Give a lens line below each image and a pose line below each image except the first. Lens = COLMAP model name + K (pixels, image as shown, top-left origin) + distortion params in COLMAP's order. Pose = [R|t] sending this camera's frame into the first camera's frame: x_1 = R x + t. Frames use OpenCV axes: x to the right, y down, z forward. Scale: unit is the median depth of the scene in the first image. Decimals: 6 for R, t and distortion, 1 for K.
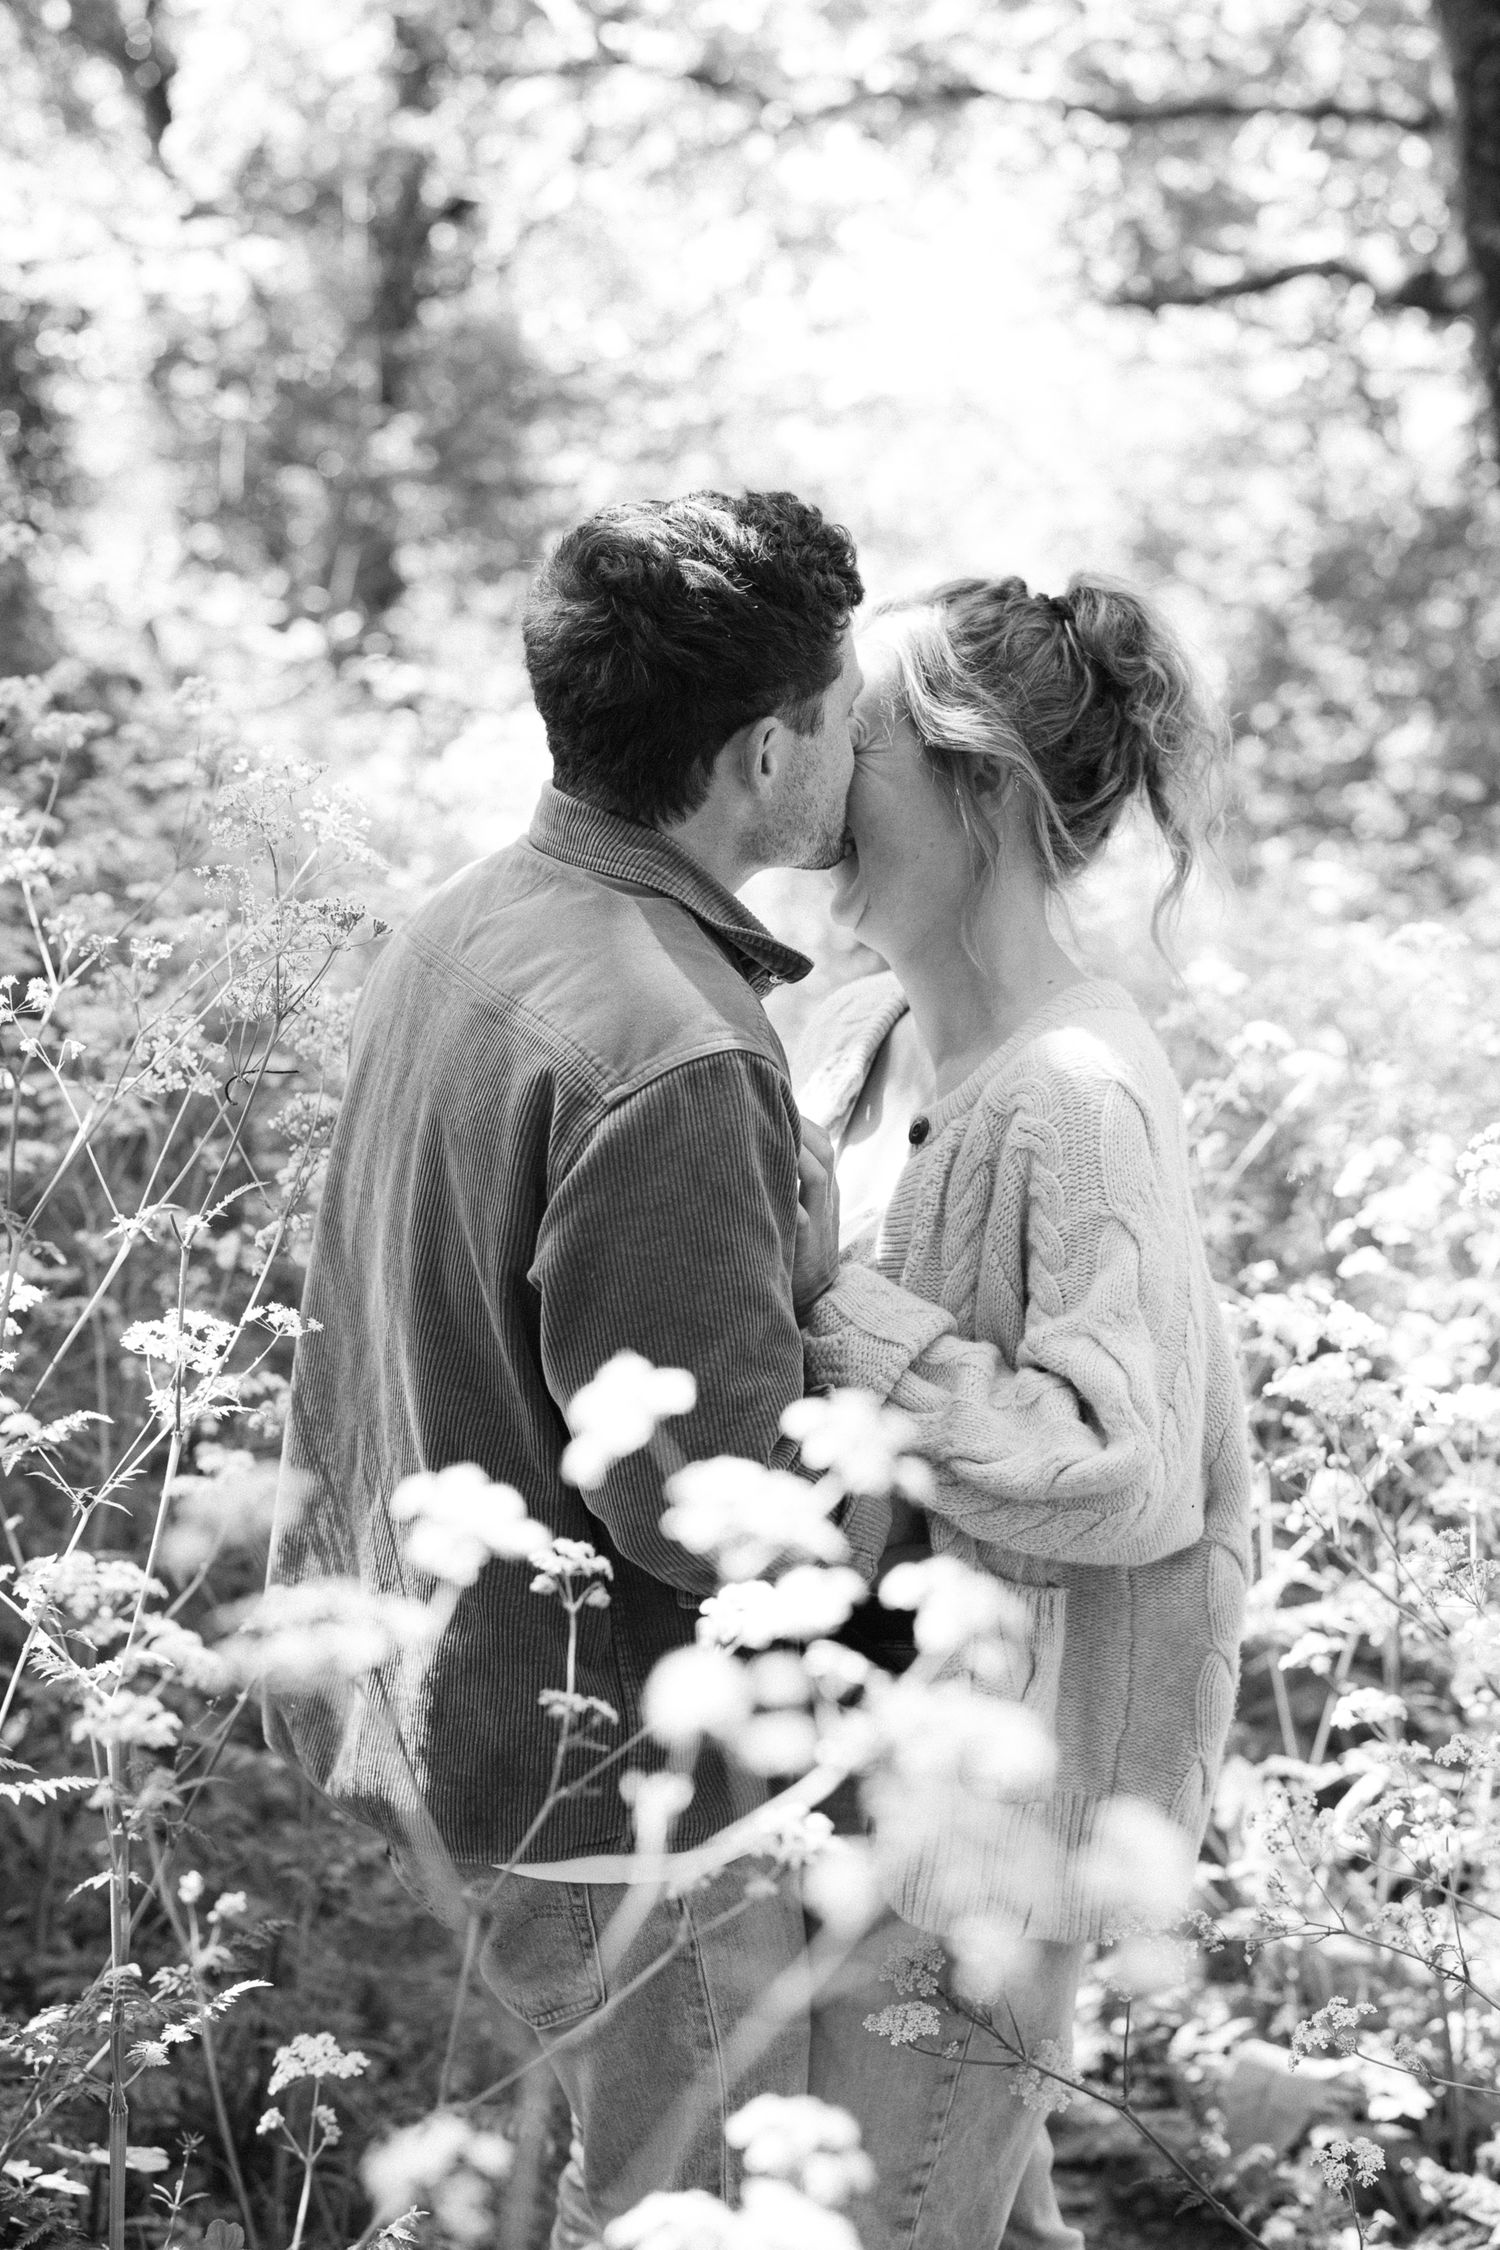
lens RADIAL K [[3427.9, 0, 763.2], [0, 3427.9, 1167.2], [0, 0, 1]] dist [0.017888, 0.000000]
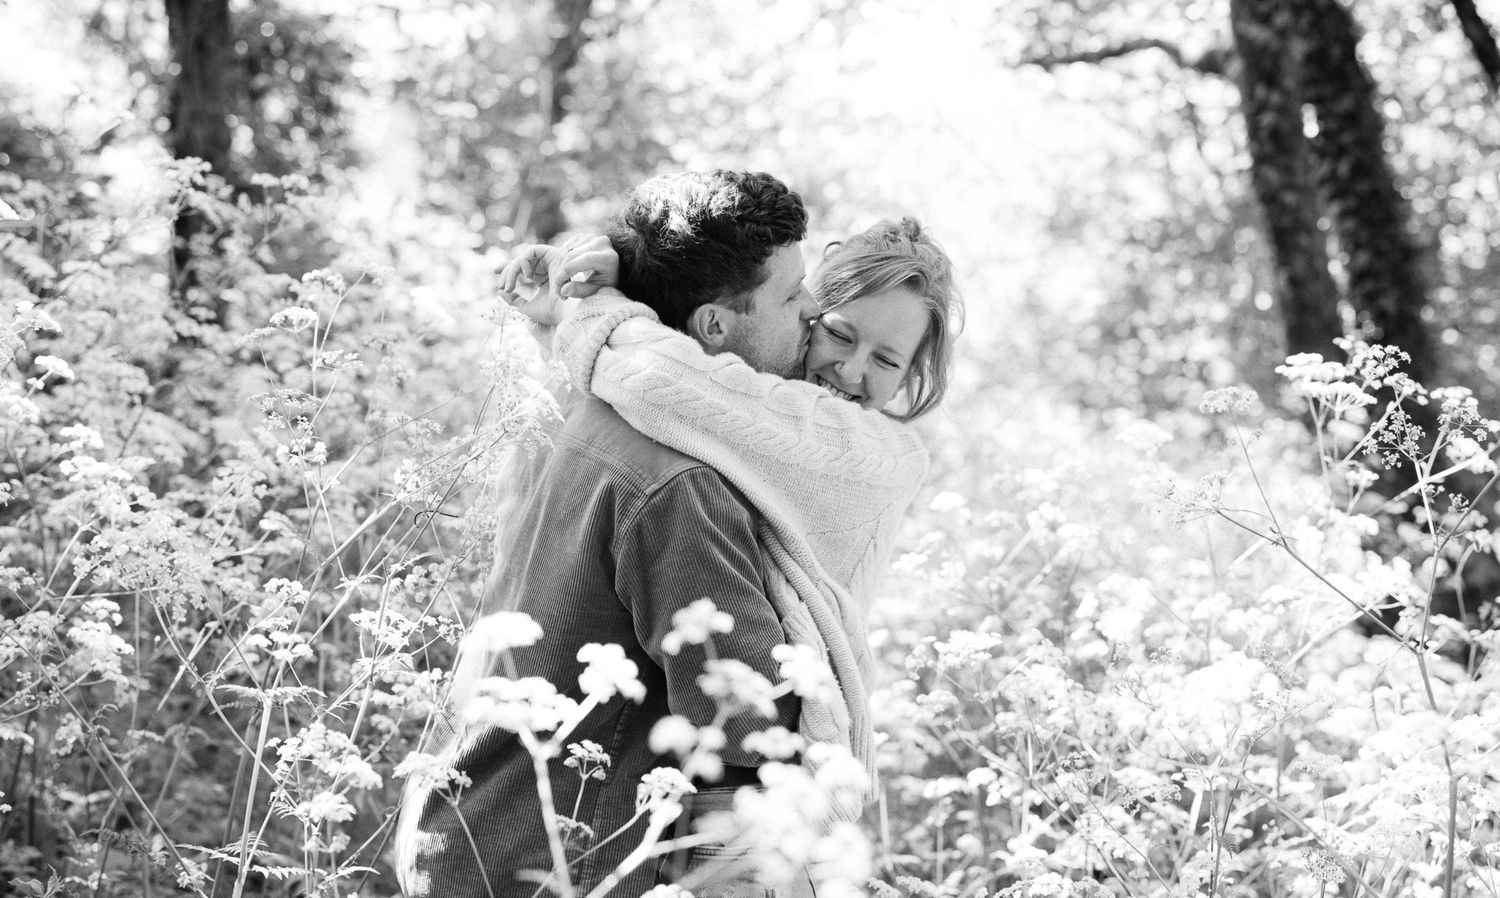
lens RADIAL K [[2333.9, 0, 741.3], [0, 2333.9, 461.6], [0, 0, 1]] dist [0.110403, 0.000000]
pose [[0.998900, 0.037915, -0.027590, 0.030161], [-0.039792, 0.996682, -0.071000, 0.022672], [0.024807, 0.072019, 0.997095, -0.126069]]
